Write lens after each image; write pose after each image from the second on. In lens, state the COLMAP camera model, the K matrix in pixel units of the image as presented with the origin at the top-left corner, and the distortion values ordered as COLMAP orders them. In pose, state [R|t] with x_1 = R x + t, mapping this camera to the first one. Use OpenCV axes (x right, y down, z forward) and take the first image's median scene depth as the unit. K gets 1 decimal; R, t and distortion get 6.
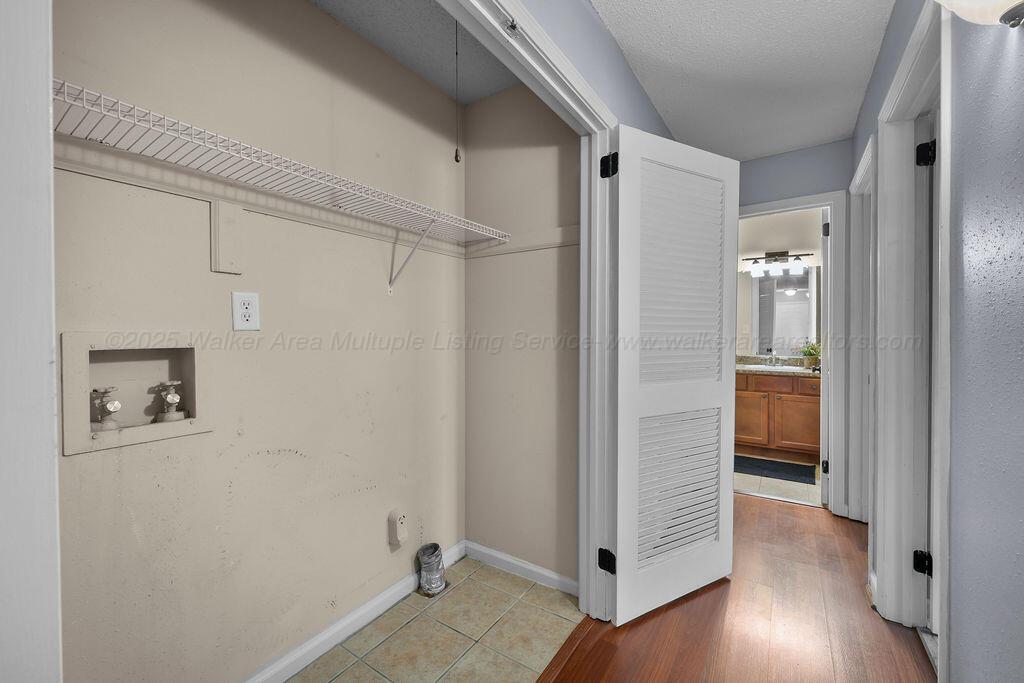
lens RADIAL K [[422.3, 0, 515.0], [0, 422.3, 327.5], [0, 0, 1]] dist [0.012513, -0.000033]
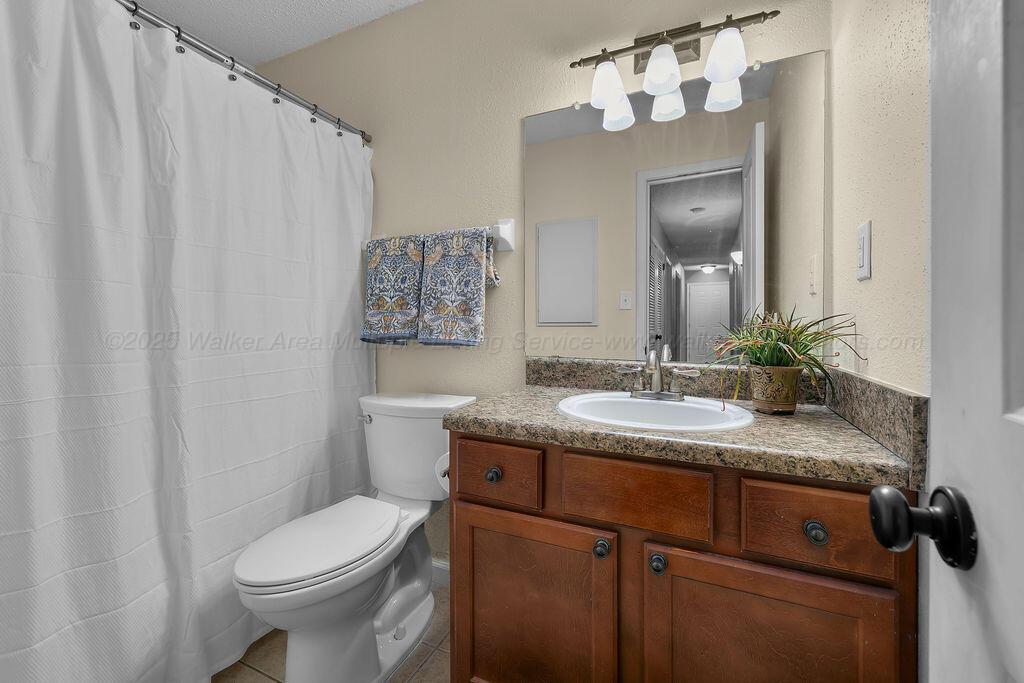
lens RADIAL K [[422.3, 0, 515.0], [0, 422.3, 327.5], [0, 0, 1]] dist [0.012513, -0.000033]
pose [[0.989158, -0.001721, 0.146842, 0.508480], [0.000651, 0.999973, 0.007333, 0.042163], [-0.146851, -0.007158, 0.989133, 0.782469]]
